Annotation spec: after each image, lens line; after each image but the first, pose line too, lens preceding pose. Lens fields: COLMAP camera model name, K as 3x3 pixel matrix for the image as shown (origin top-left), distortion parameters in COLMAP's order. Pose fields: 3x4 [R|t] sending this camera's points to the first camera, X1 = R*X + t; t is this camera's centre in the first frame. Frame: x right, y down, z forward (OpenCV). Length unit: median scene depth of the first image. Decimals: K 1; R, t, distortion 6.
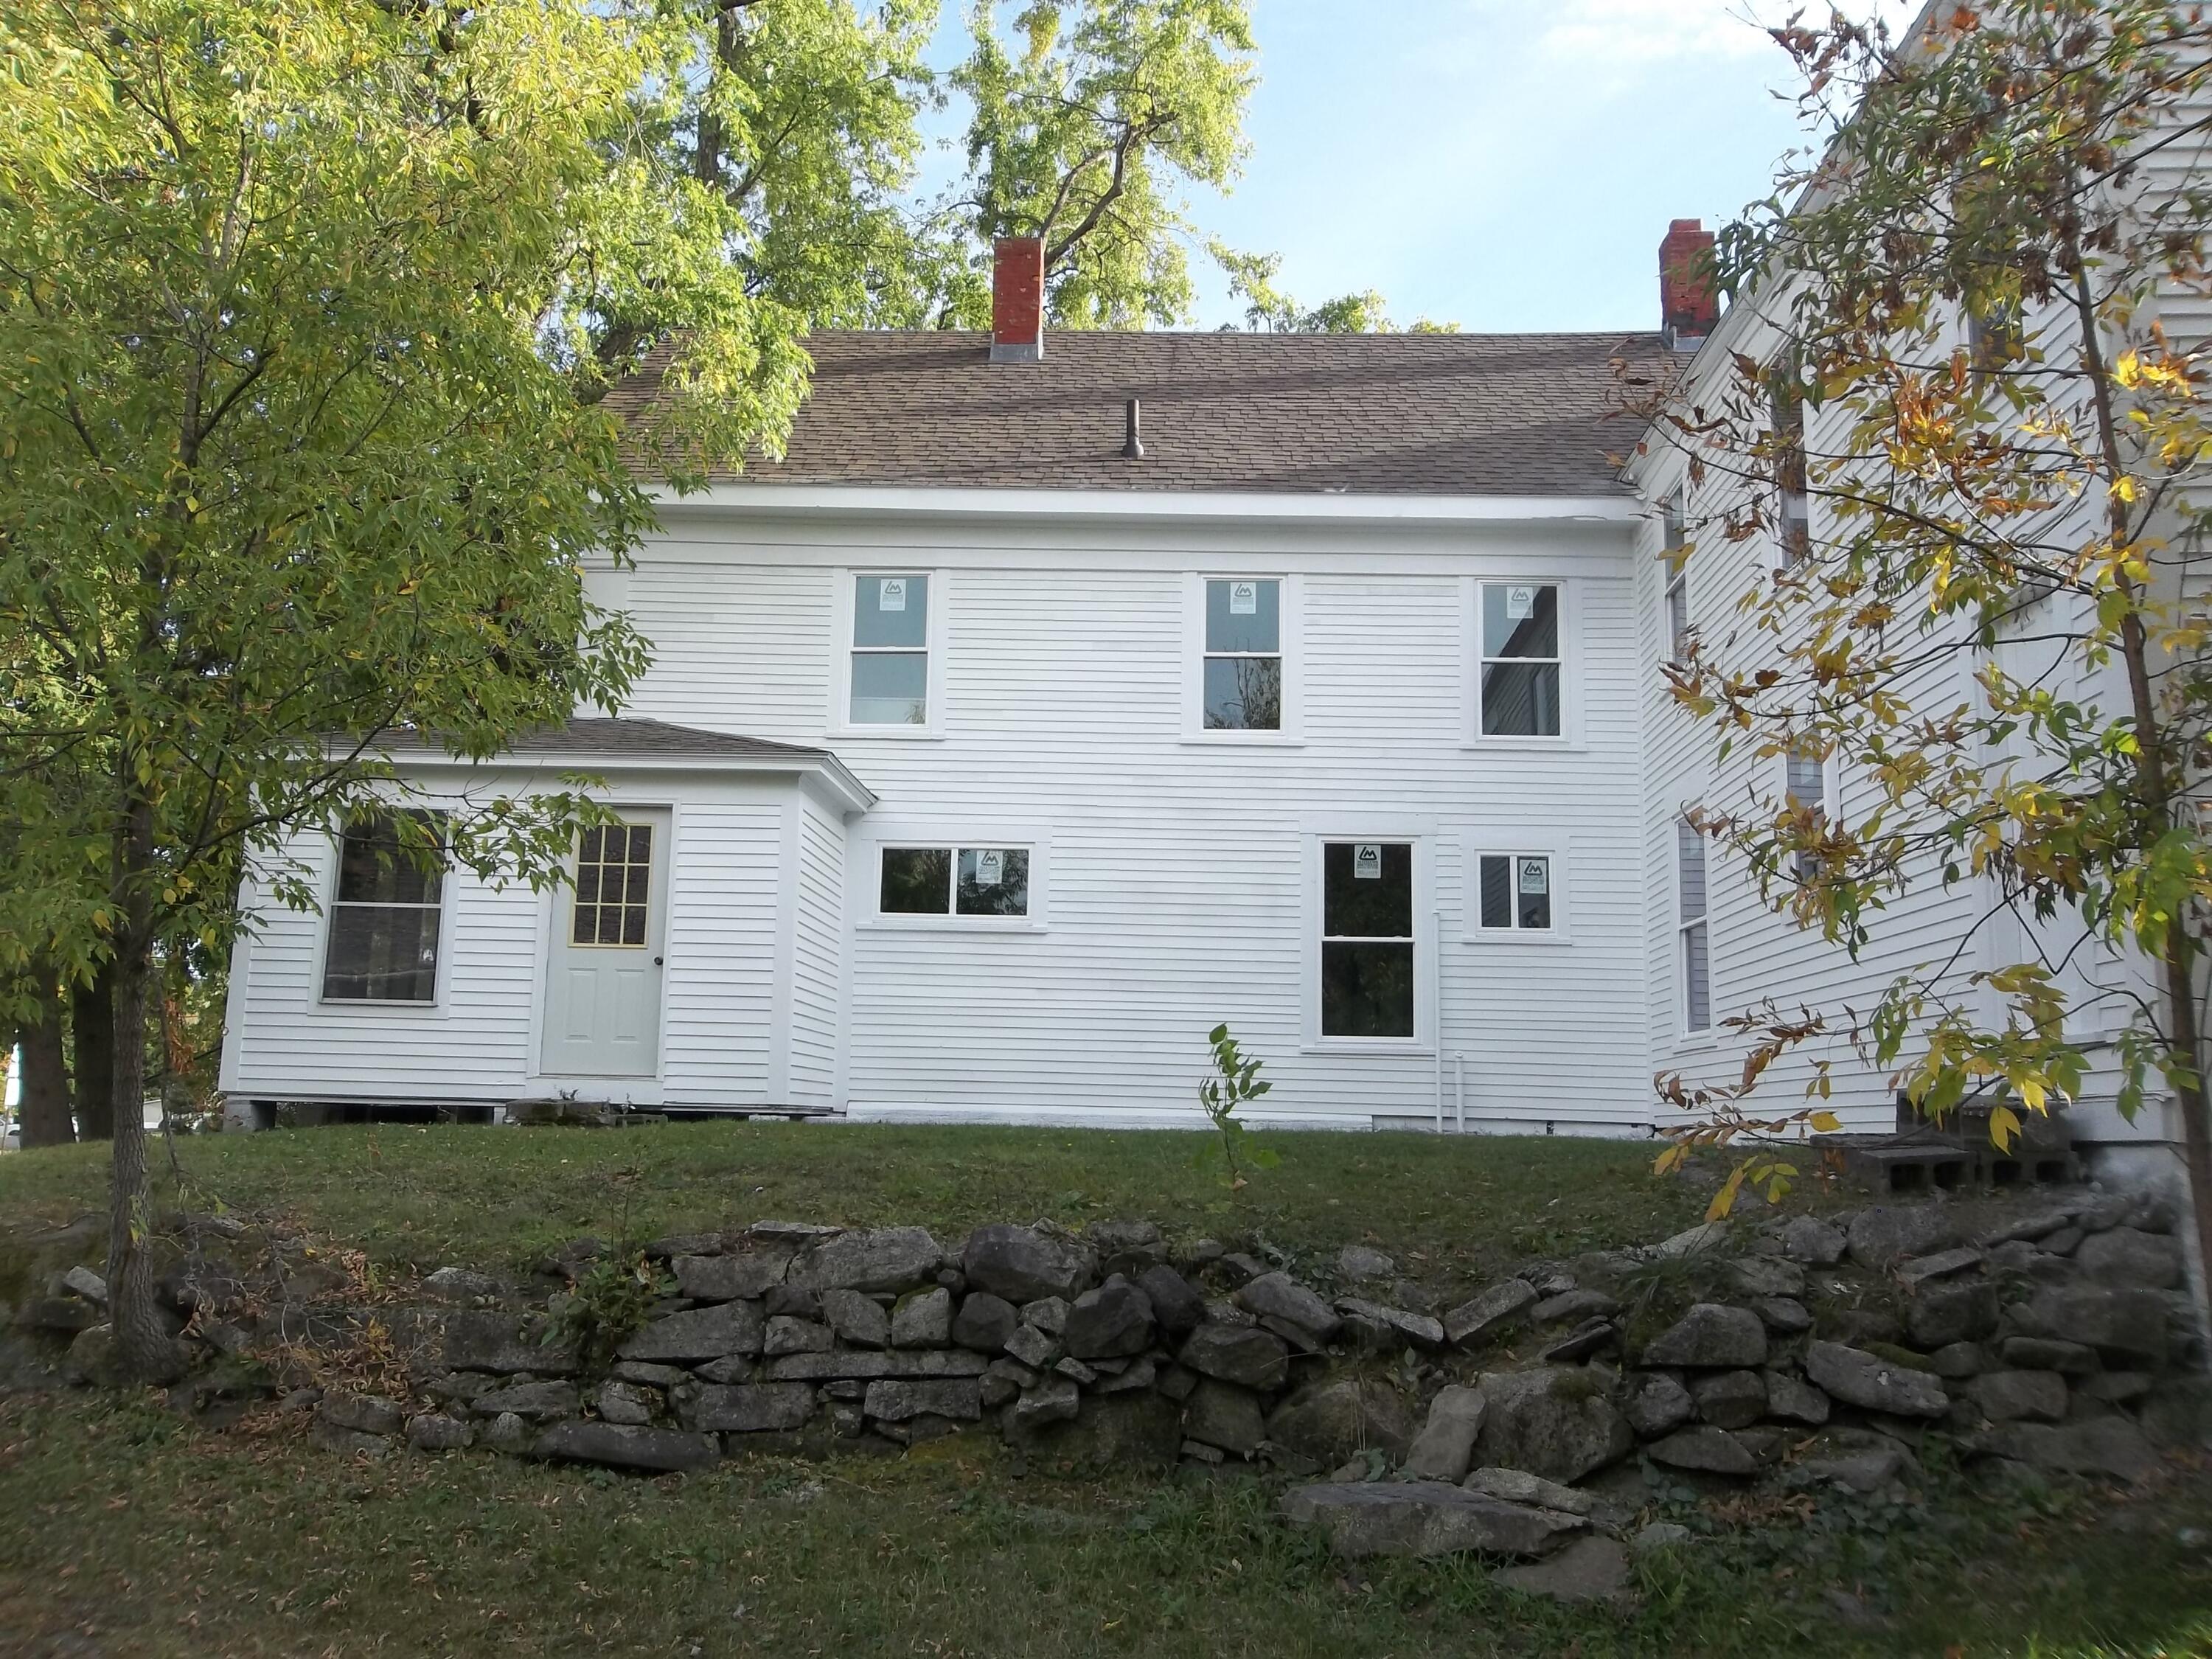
lens RADIAL K [[1766.4, 0, 1106.0], [0, 1766.4, 829.5], [0, 0, 1]] dist [-0.005081, -0.006162]
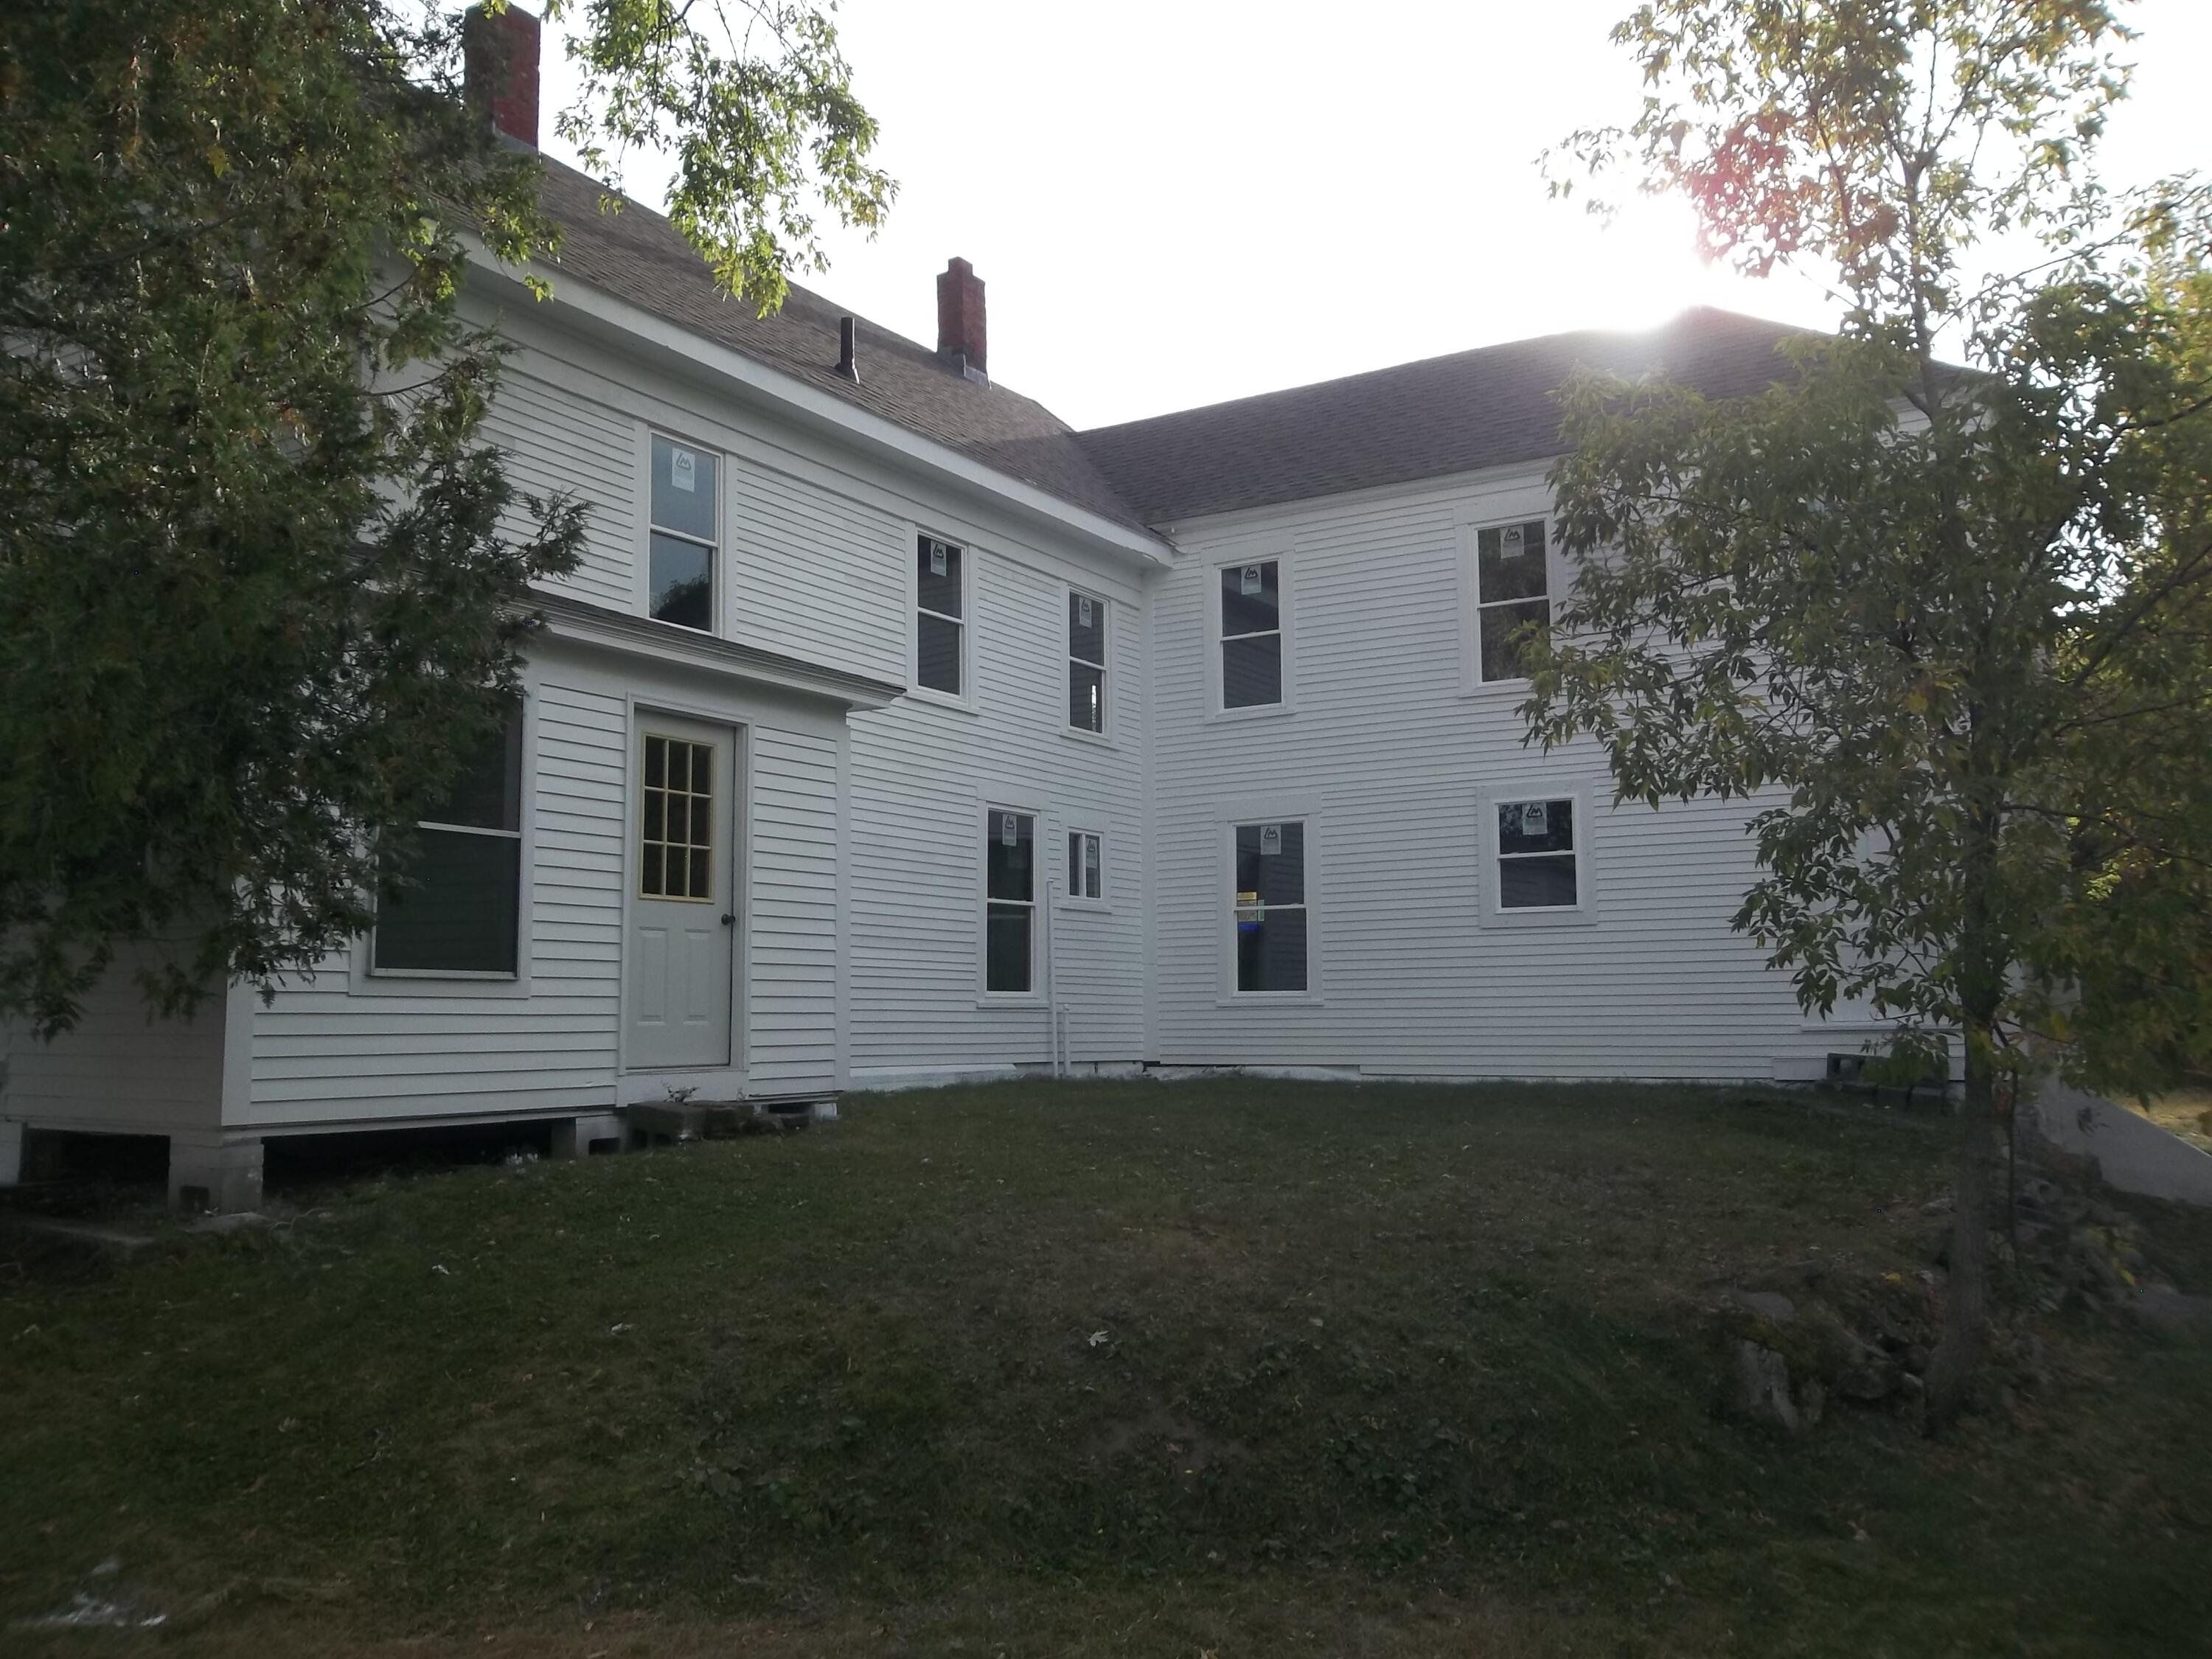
lens RADIAL K [[1766.4, 0, 1106.0], [0, 1766.4, 829.5], [0, 0, 1]] dist [-0.005081, -0.006162]
pose [[0.504218, 0.065498, 0.861089, -0.767575], [-0.126181, 0.992006, -0.001570, 0.012290], [-0.854308, -0.107862, 0.508452, 0.407675]]
